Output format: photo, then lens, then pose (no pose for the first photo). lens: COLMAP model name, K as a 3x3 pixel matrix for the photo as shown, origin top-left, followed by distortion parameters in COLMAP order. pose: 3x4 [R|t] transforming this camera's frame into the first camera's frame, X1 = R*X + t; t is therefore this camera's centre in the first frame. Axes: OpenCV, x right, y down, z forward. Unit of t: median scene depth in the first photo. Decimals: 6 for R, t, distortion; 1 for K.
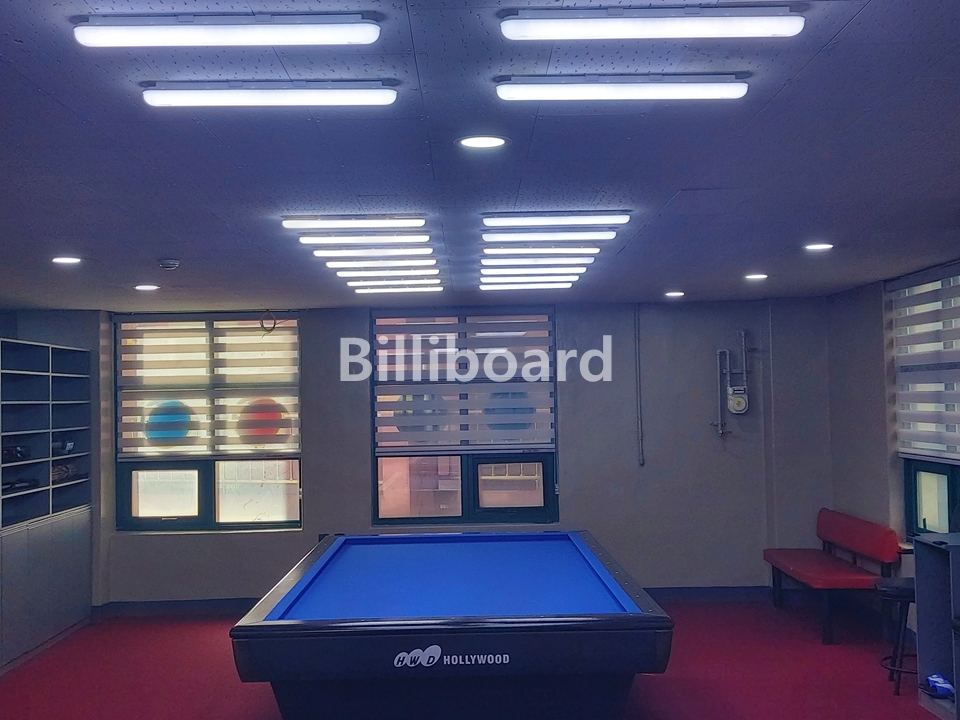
lens RADIAL K [[698.0, 0, 480.1], [0, 698.0, 362.9], [0, 0, 1]] dist [0.075999, -0.085120]
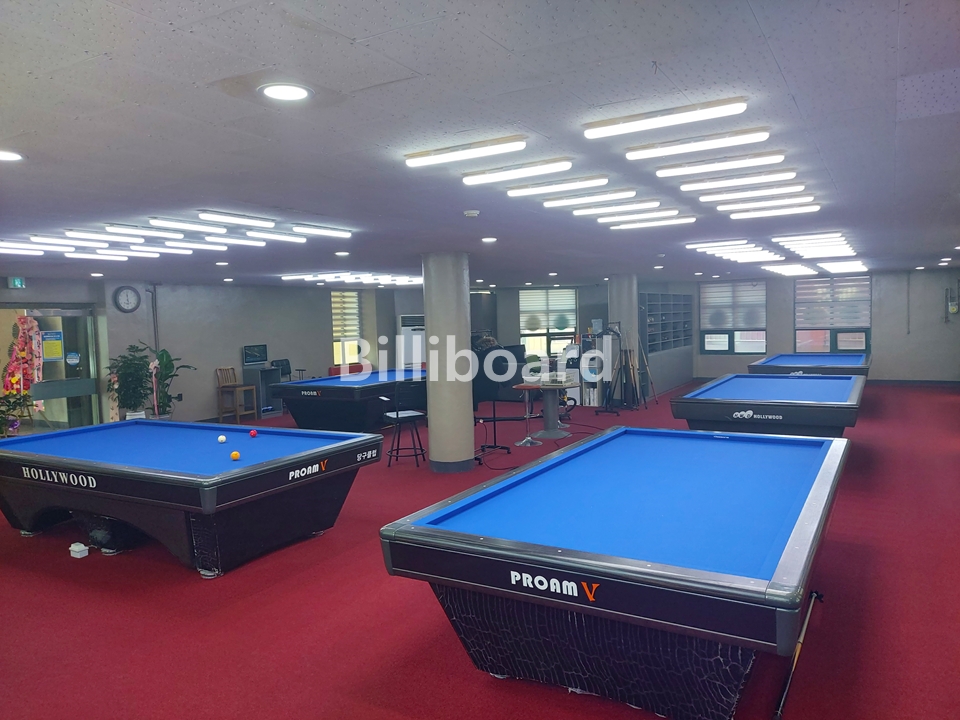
lens RADIAL K [[698.0, 0, 480.1], [0, 698.0, 362.9], [0, 0, 1]] dist [0.075999, -0.085120]
pose [[0.867196, 0.029714, -0.497080, 0.161152], [0.004672, 0.997689, 0.067788, 0.068439], [0.497945, -0.061108, 0.865053, -2.032917]]
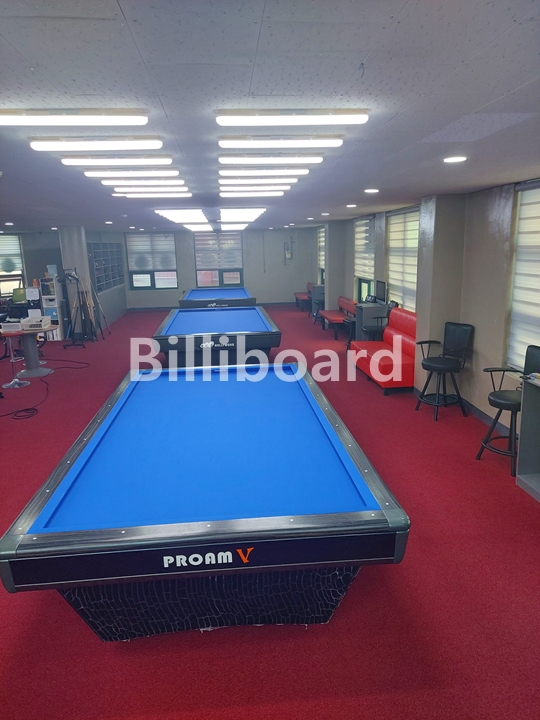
lens RADIAL K [[523.5, 0, 267.9], [0, 523.5, 363.1], [0, 0, 1]] dist [0.075999, -0.085120]
pose [[0.996066, -0.022346, 0.085754, -0.015784], [0.004010, 0.978059, 0.208290, 0.031280], [-0.088527, -0.207127, 0.974300, -1.955024]]
